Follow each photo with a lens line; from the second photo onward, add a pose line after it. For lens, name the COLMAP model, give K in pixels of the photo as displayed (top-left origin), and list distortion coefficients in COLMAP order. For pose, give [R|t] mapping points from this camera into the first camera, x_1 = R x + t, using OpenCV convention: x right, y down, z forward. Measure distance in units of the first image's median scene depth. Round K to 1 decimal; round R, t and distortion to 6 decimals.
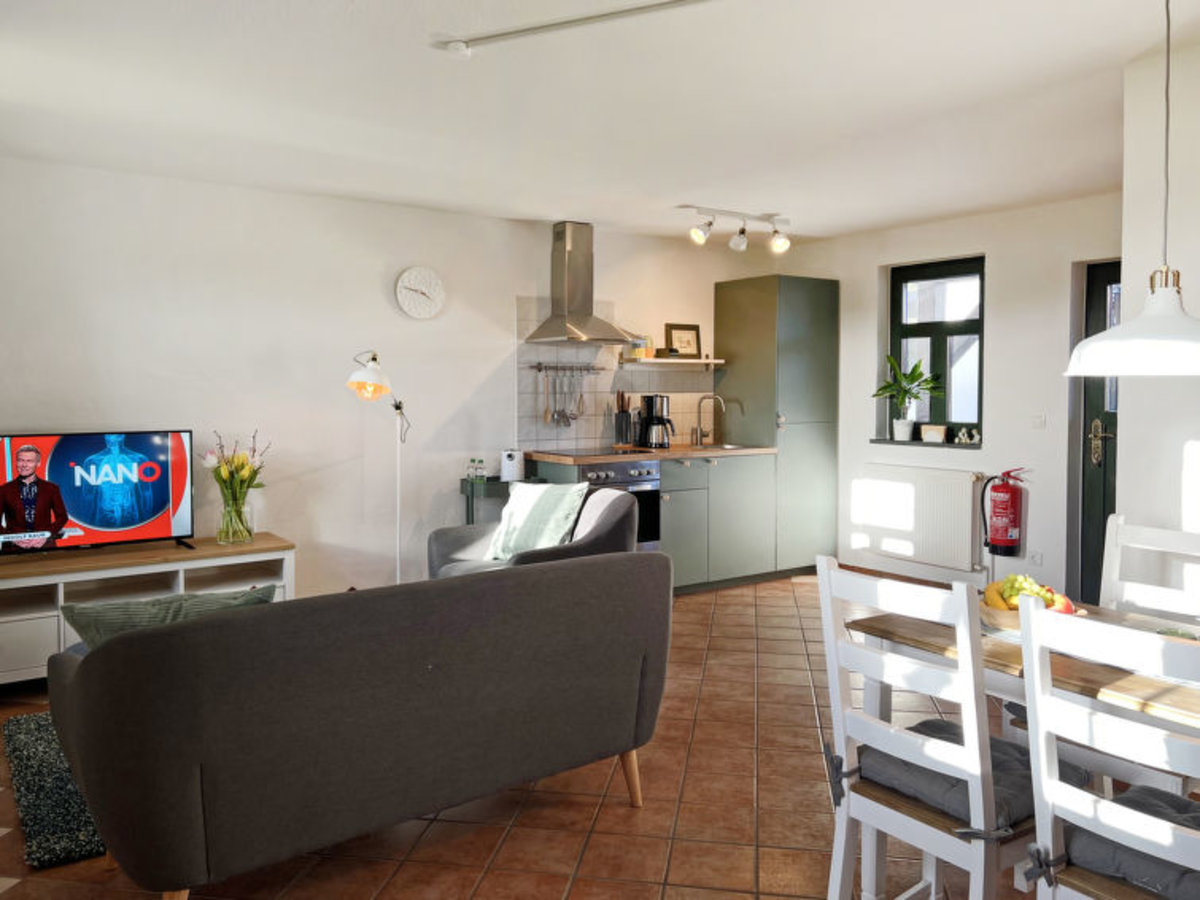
lens RADIAL K [[876.9, 0, 594.3], [0, 876.9, 437.9], [0, 0, 1]] dist [0.050860, -0.066590]
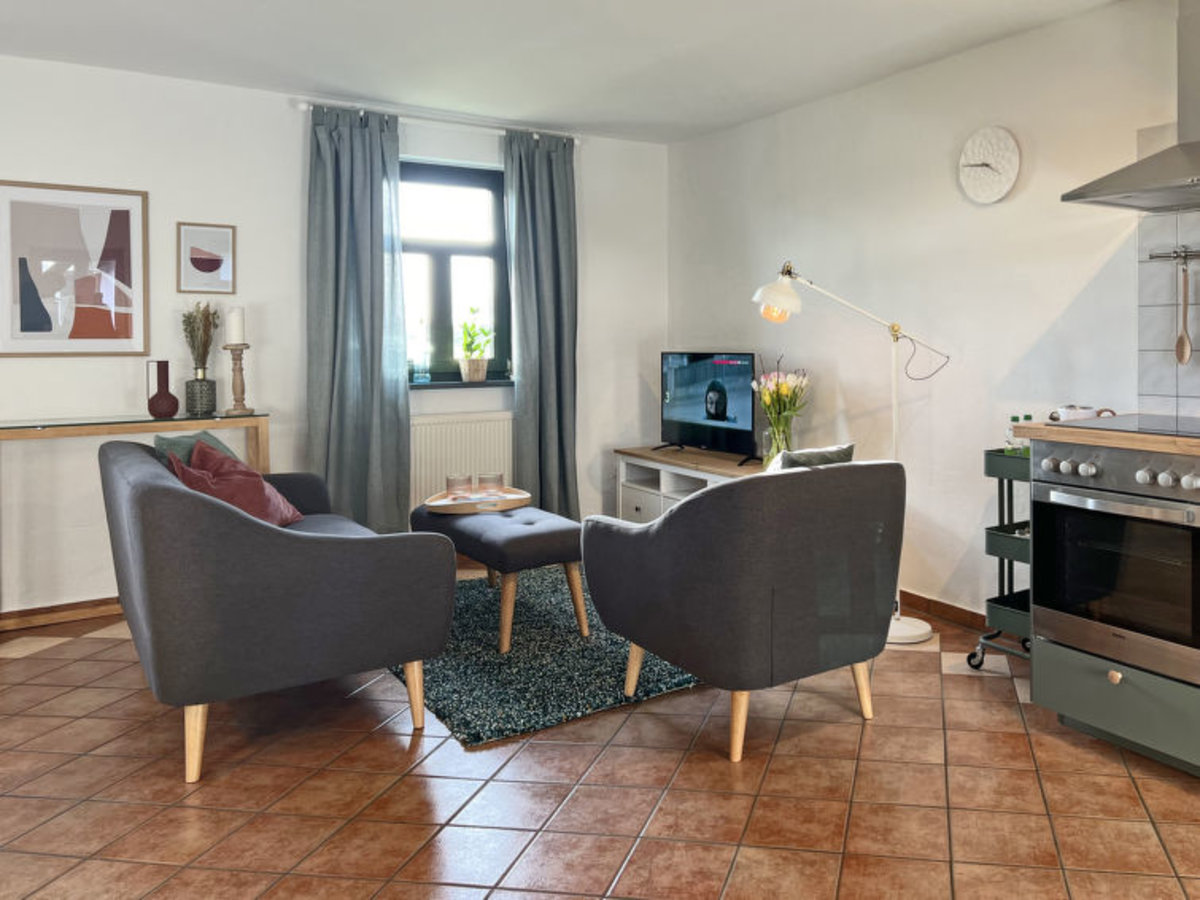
lens RADIAL K [[905.9, 0, 772.4], [0, 905.9, 347.4], [0, 0, 1]] dist [0.005153, -0.006861]
pose [[0.036189, 0.008744, -0.999307, 0.610731], [-0.052099, 0.998618, 0.006851, -0.023021], [0.997986, 0.051815, 0.036594, 0.982262]]
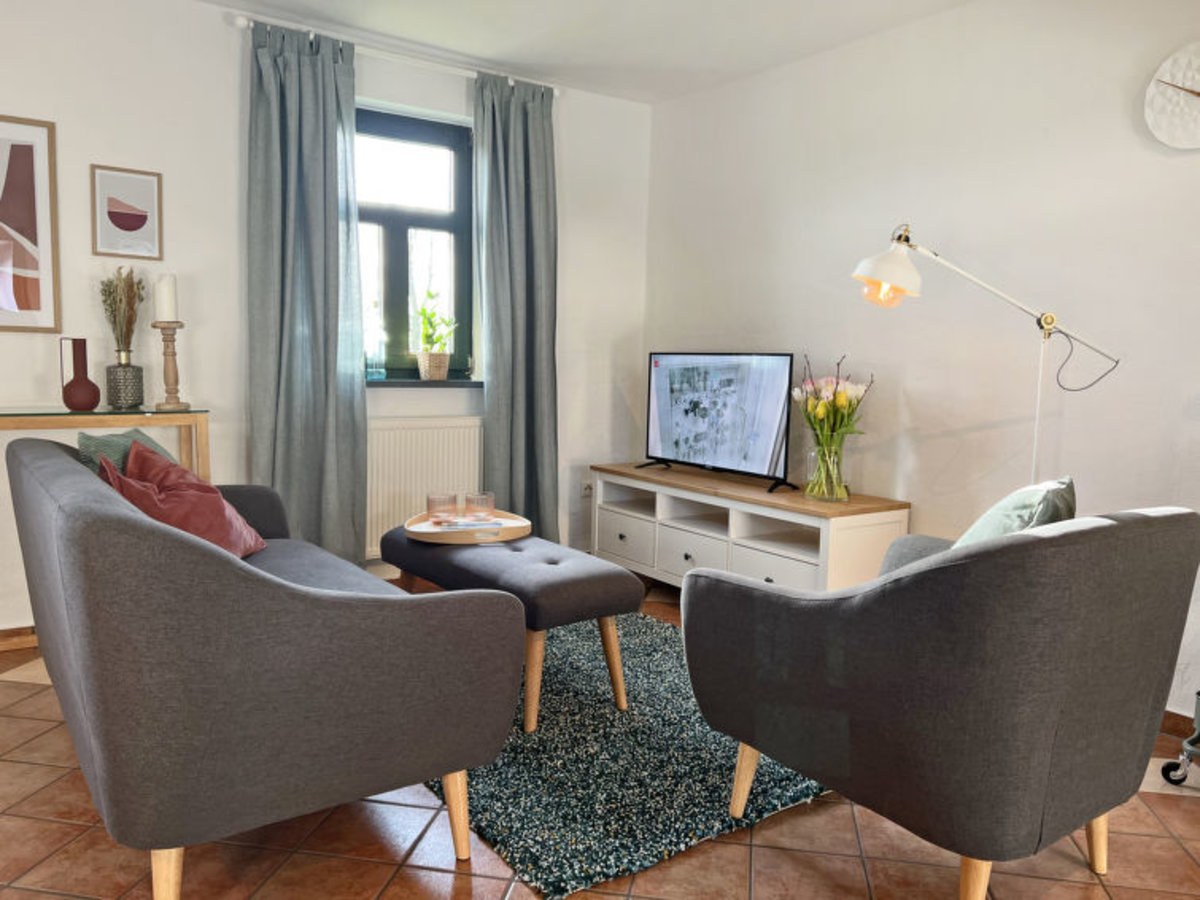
lens RADIAL K [[876.9, 0, 594.3], [0, 876.9, 437.9], [0, 0, 1]] dist [0.050860, -0.066590]
pose [[-0.007858, 0.093737, -0.995566, 0.381269], [-0.080111, 0.992338, 0.094065, 0.007987], [0.996755, 0.080495, -0.000288, 0.818381]]
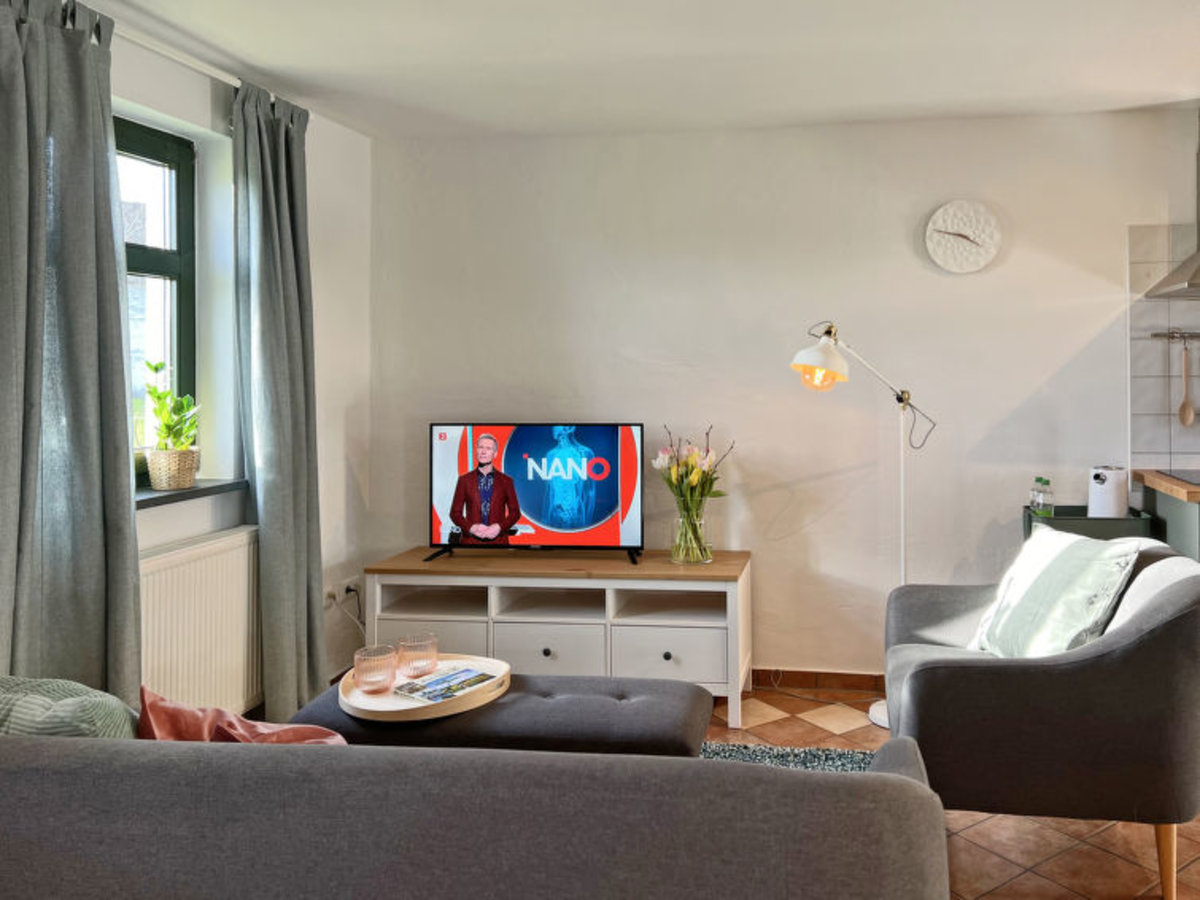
lens RADIAL K [[920.5, 0, 701.5], [0, 920.5, 361.8], [0, 0, 1]] dist [0.023758, -0.002443]
pose [[0.717761, -0.010821, -0.696206, 0.203130], [-0.031146, 0.998379, -0.047627, -0.026705], [0.695593, 0.055869, 0.716261, 0.395118]]
